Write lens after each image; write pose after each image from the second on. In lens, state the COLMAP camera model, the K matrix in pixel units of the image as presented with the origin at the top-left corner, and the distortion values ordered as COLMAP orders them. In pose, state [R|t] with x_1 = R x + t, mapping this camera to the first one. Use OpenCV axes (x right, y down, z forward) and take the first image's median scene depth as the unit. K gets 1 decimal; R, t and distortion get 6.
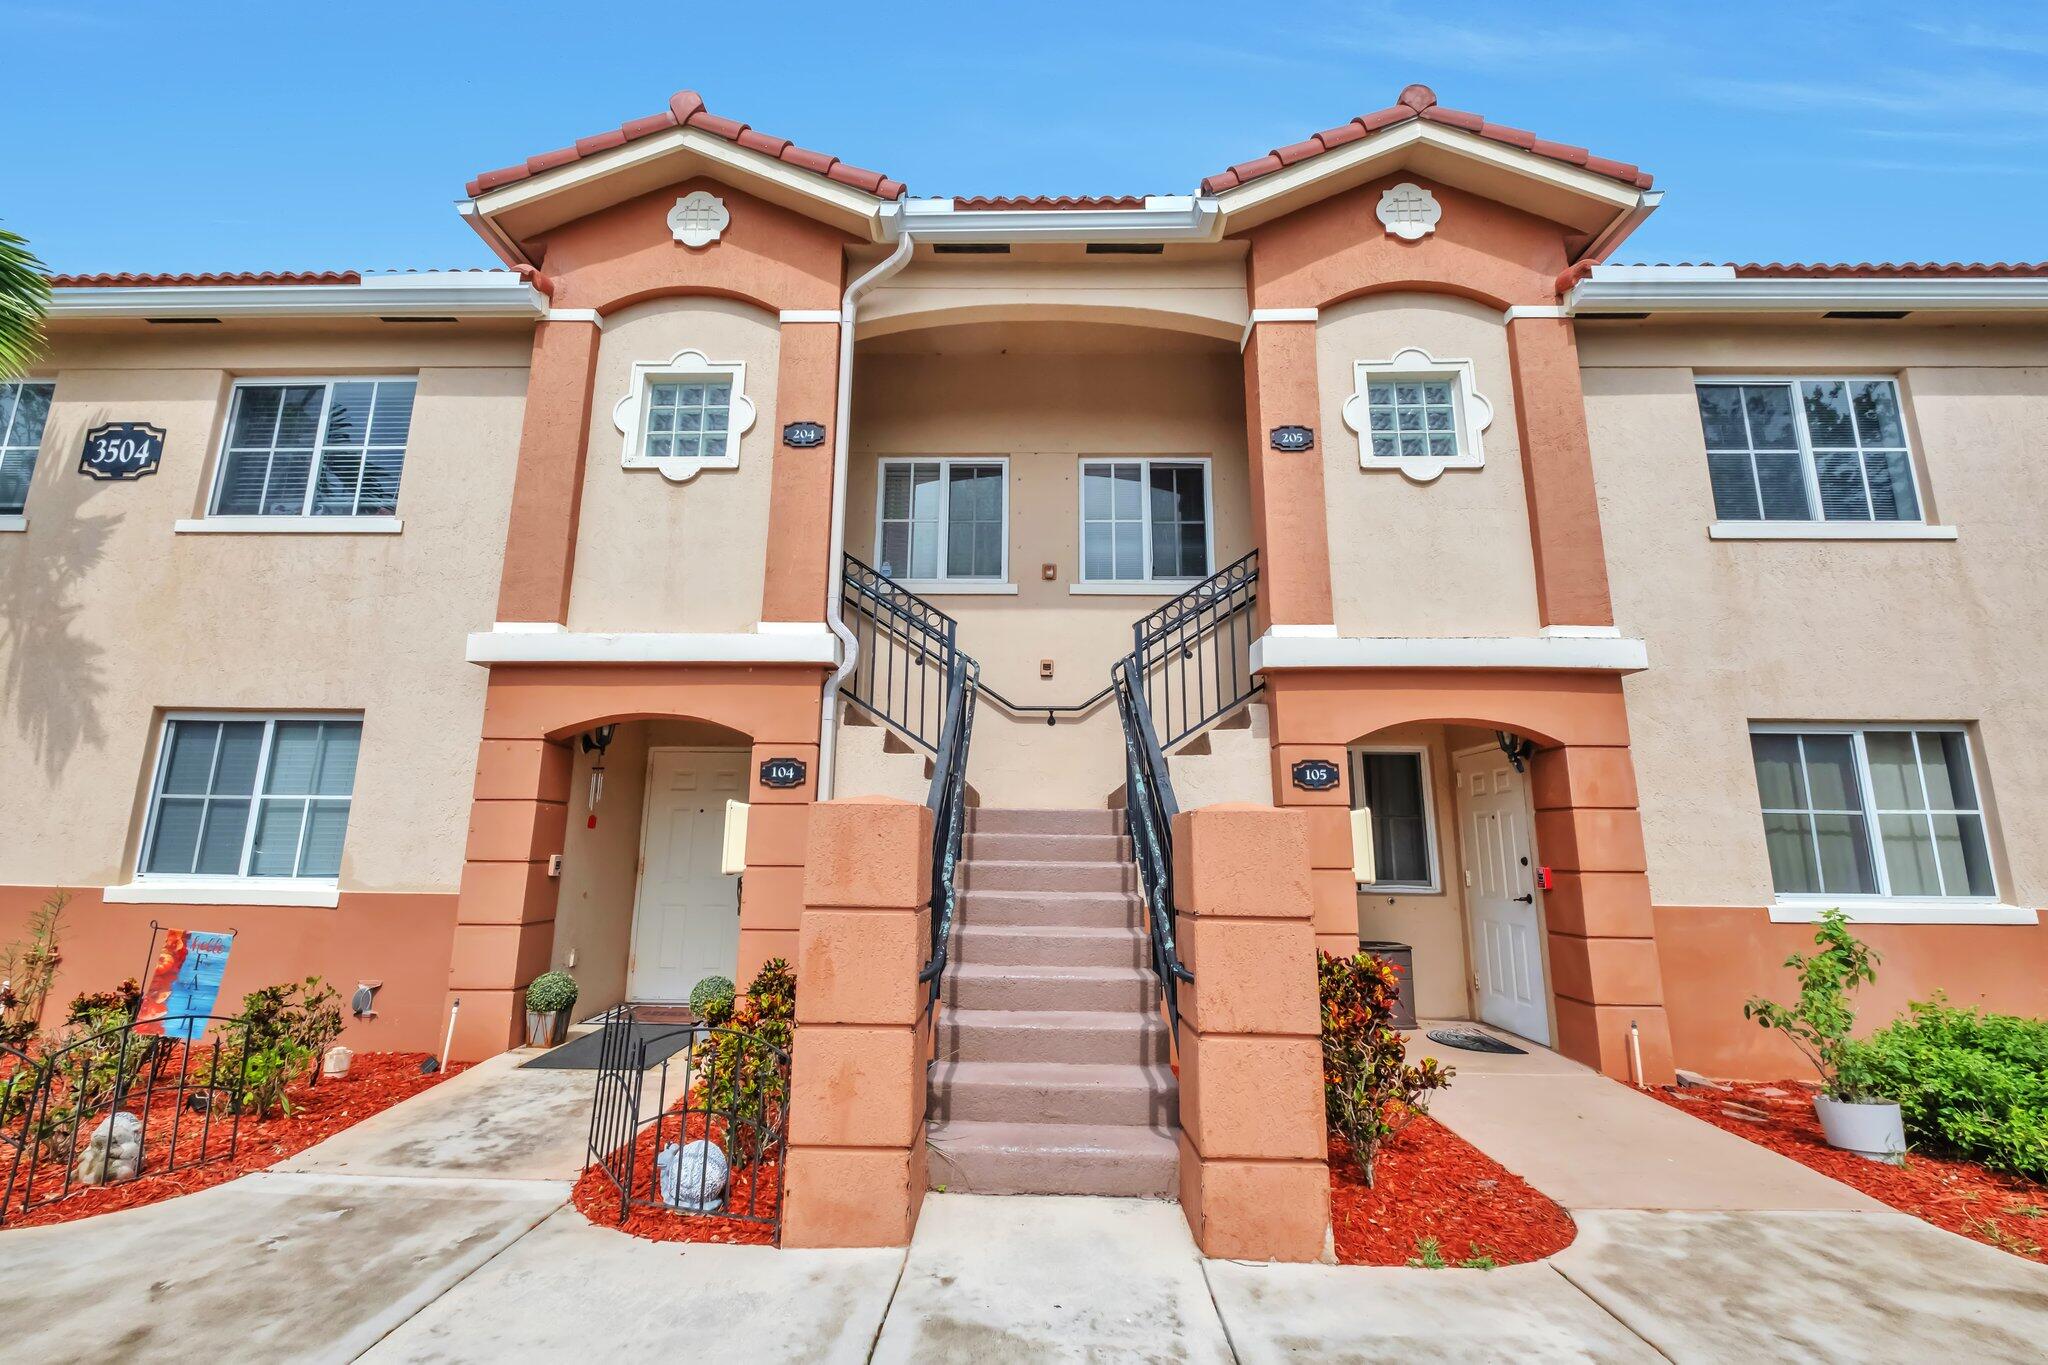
lens RADIAL K [[898.4, 0, 1007.7], [0, 898.4, 671.5], [0, 0, 1]] dist [0.008185, -0.007795]
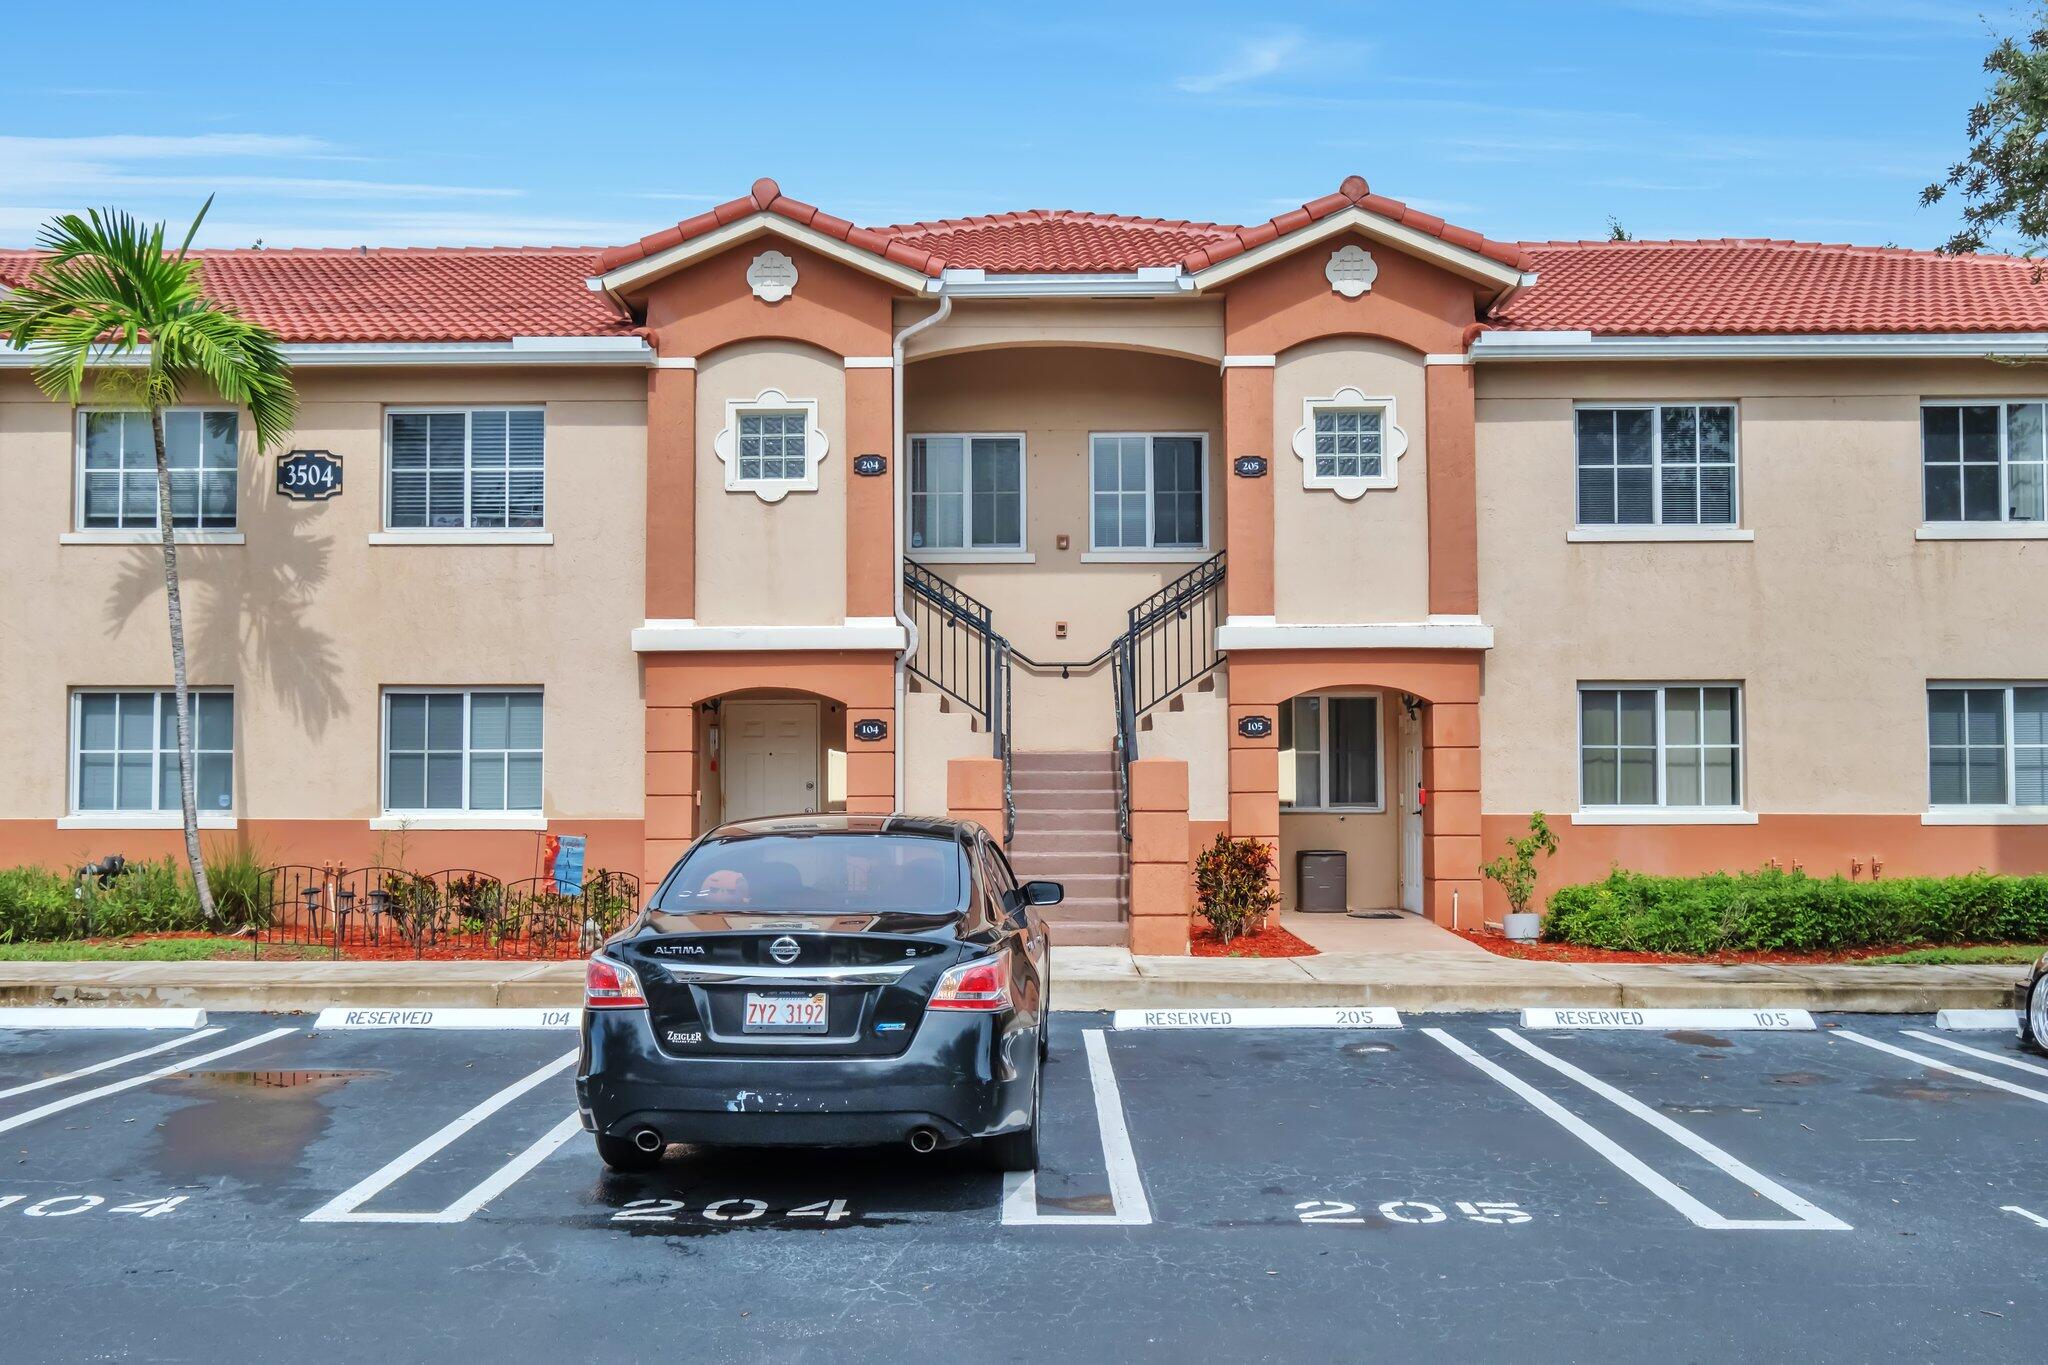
lens RADIAL K [[1823.4, 0, 991.2], [0, 1823.4, 751.1], [0, 0, 1]] dist [-0.008040, 0.027911]
pose [[0.999882, -0.013971, 0.006321, -0.077362], [0.012632, 0.984124, 0.177033, -0.322394], [-0.008694, -0.176932, 0.984185, -1.630092]]
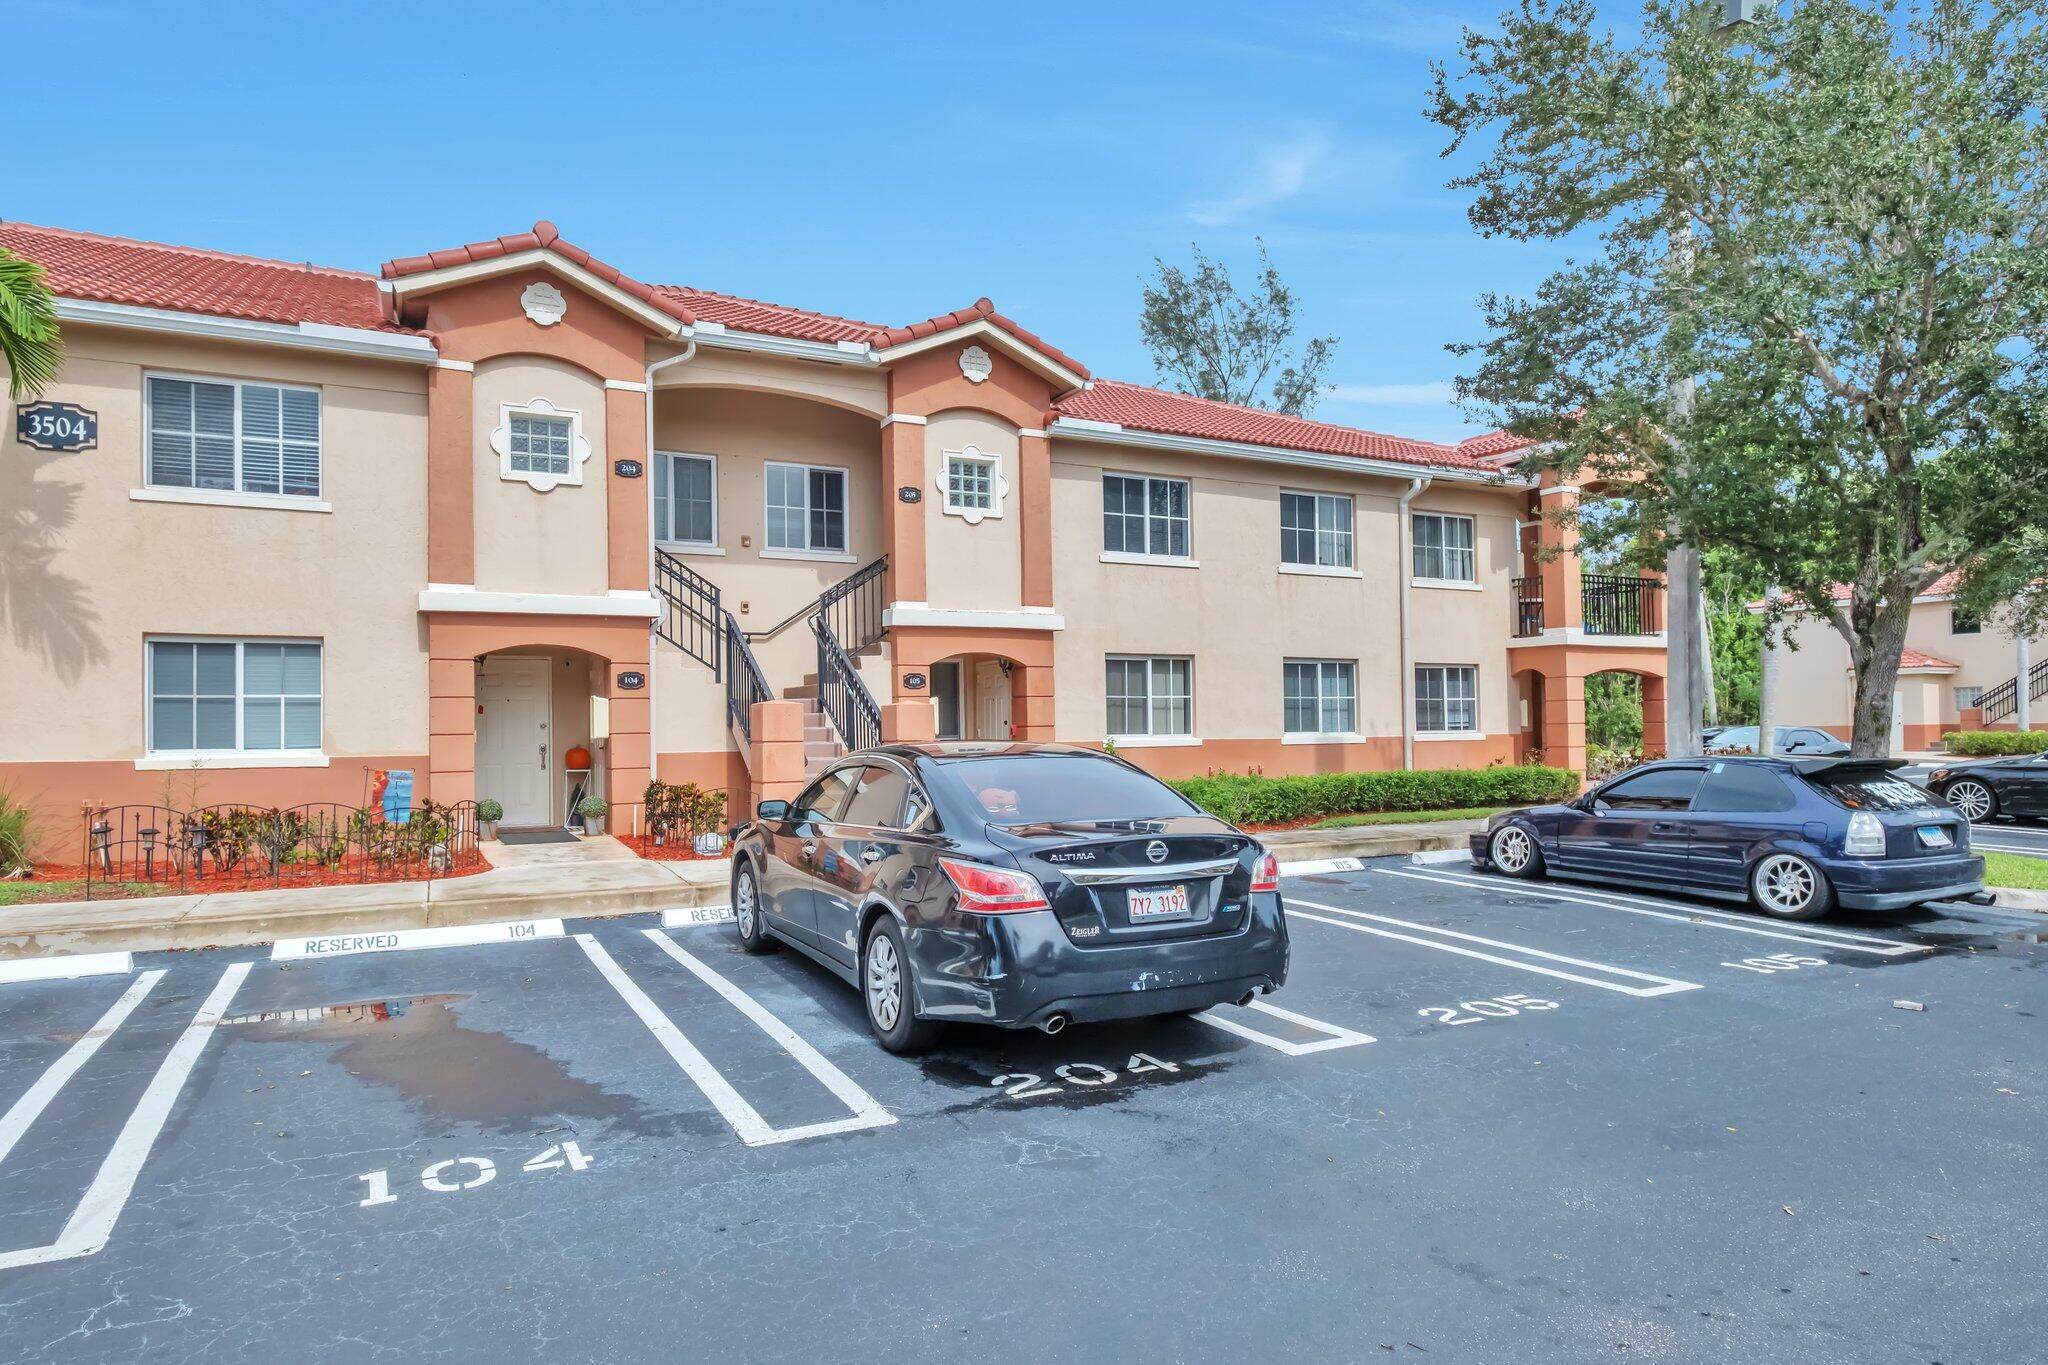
lens RADIAL K [[1220.2, 0, 1012.6], [0, 1220.2, 719.5], [0, 0, 1]] dist [-0.000207, 0.004296]
pose [[0.876648, -0.018222, 0.480786, -0.681717], [-0.074253, 0.982186, 0.172616, -0.252321], [-0.475367, -0.187023, 0.859679, -1.274209]]
